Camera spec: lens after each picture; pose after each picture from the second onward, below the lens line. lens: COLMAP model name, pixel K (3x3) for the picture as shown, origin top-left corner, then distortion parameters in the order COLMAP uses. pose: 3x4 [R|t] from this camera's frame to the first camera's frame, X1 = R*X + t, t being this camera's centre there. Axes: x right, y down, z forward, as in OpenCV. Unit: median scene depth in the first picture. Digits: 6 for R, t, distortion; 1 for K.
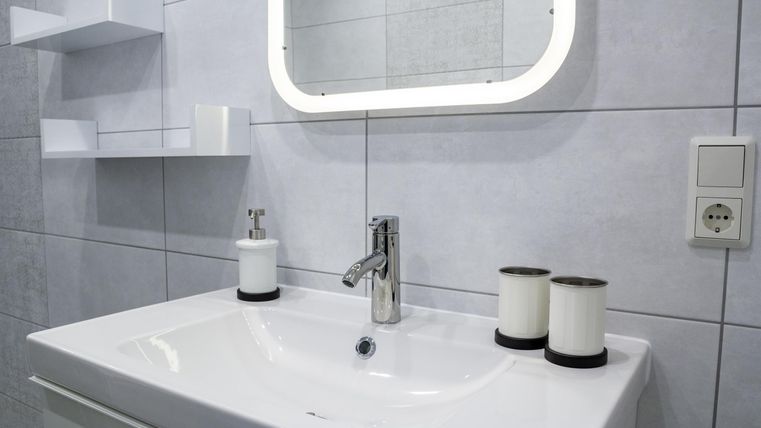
lens RADIAL K [[576.7, 0, 353.9], [0, 576.7, 212.9], [0, 0, 1]] dist [-0.032303, 0.000343]
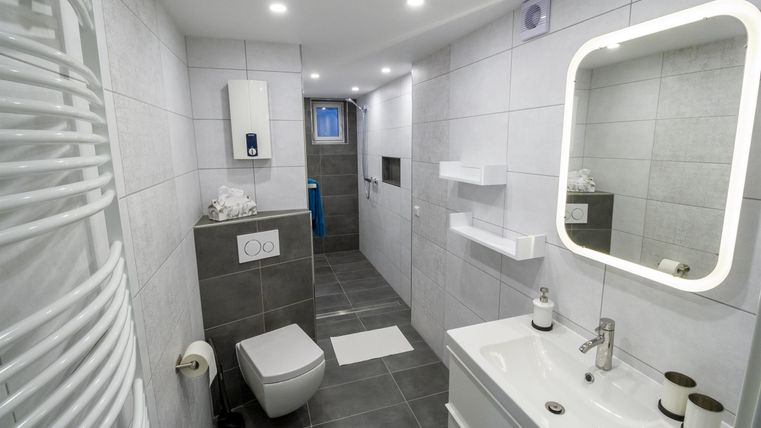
lens RADIAL K [[352.4, 0, 380.4], [0, 352.4, 203.6], [0, 0, 1]] dist [0.000372, -0.000298]
pose [[0.804152, 0.090163, -0.587546, 0.086665], [-0.038582, 0.994262, 0.099771, -0.426910], [0.593171, -0.057562, 0.803016, -0.422907]]
